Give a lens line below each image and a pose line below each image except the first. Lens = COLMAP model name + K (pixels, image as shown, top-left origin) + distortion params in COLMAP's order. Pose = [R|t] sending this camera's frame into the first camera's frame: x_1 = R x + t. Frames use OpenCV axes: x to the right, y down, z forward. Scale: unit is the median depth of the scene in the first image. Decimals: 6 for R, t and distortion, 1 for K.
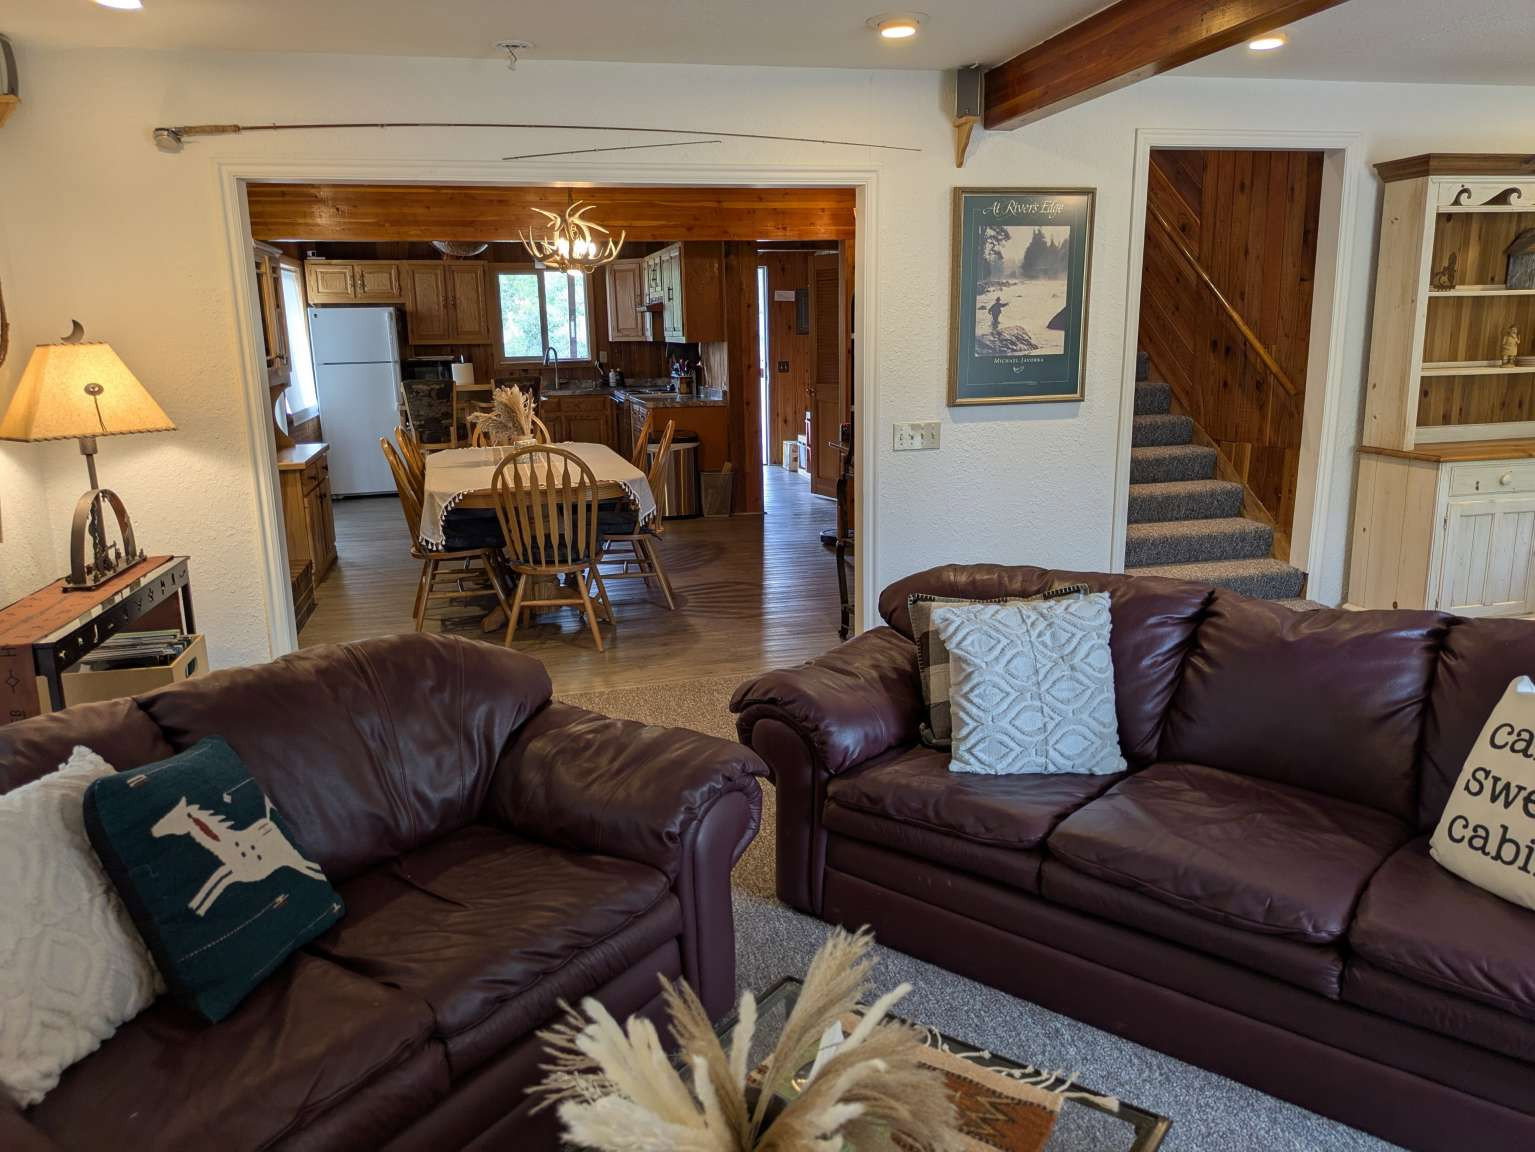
lens RADIAL K [[1141.6, 0, 766.2], [0, 1141.6, 571.8], [0, 0, 1]] dist [0.040541, -0.037089]
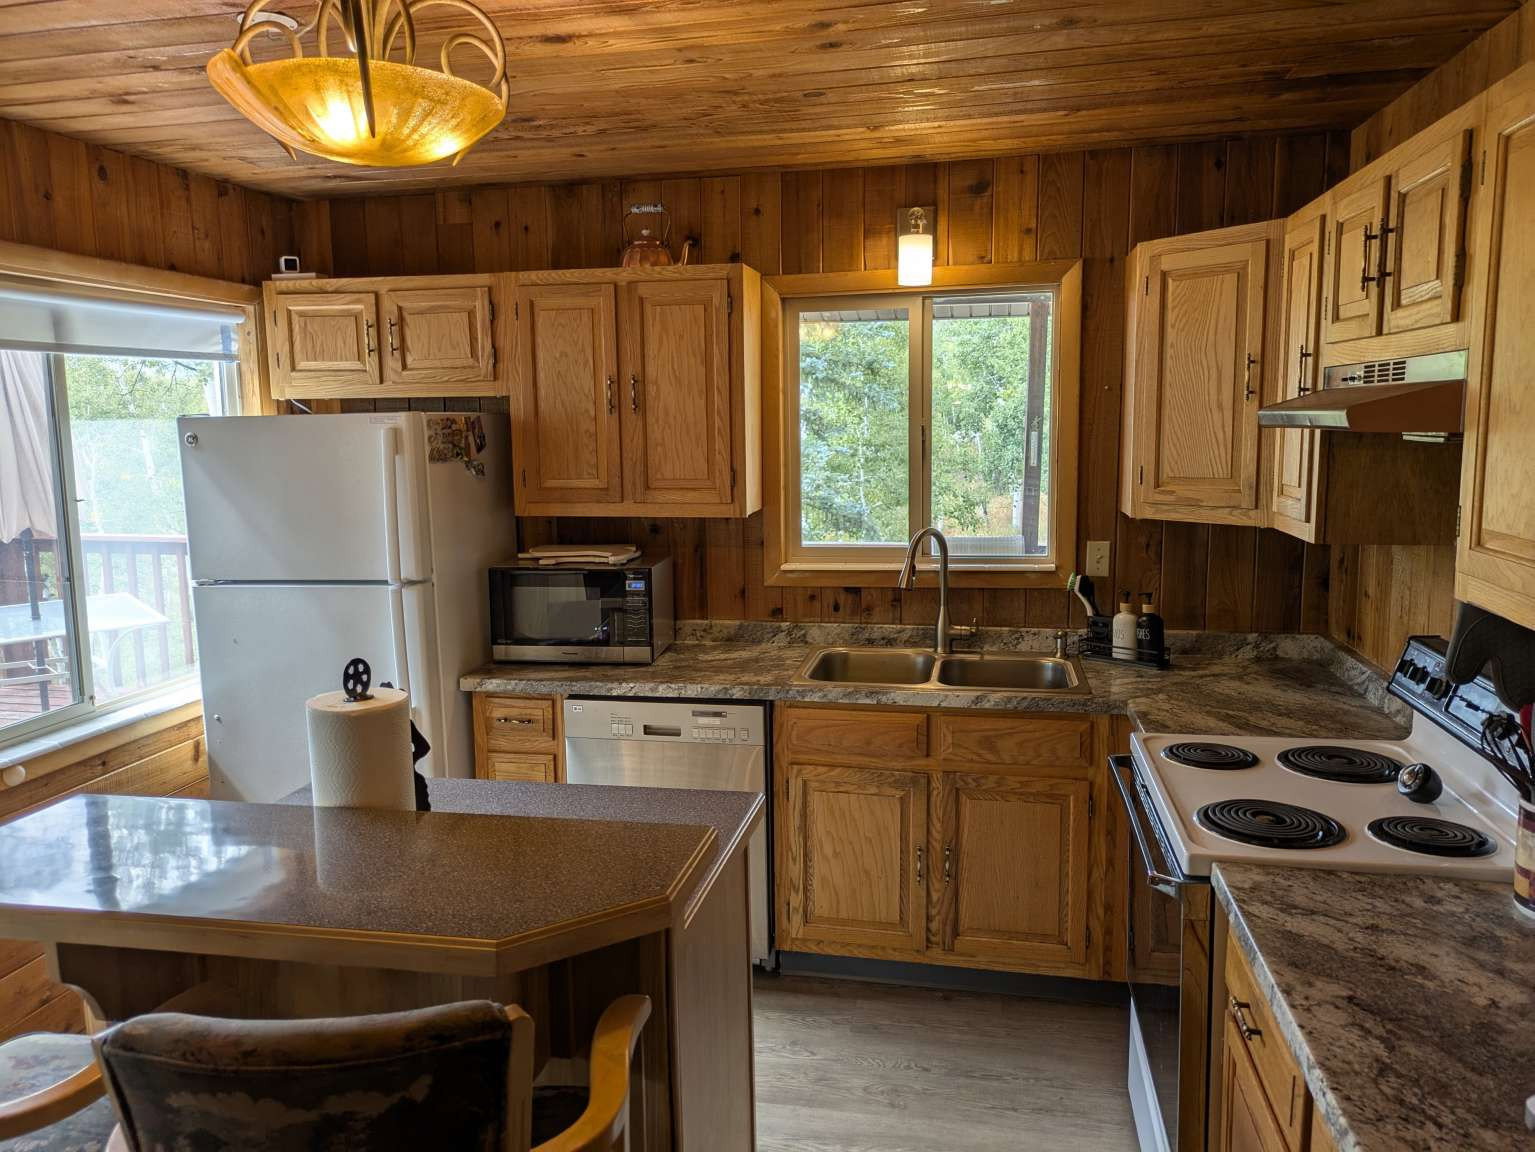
lens RADIAL K [[1141.6, 0, 753.0], [0, 1141.6, 576.9], [0, 0, 1]] dist [0.040541, -0.037089]
pose [[0.903867, 0.060358, -0.423534, -0.100520], [-0.090086, 0.994653, -0.050504, -0.168131], [0.418221, 0.083804, 0.904471, 0.717736]]
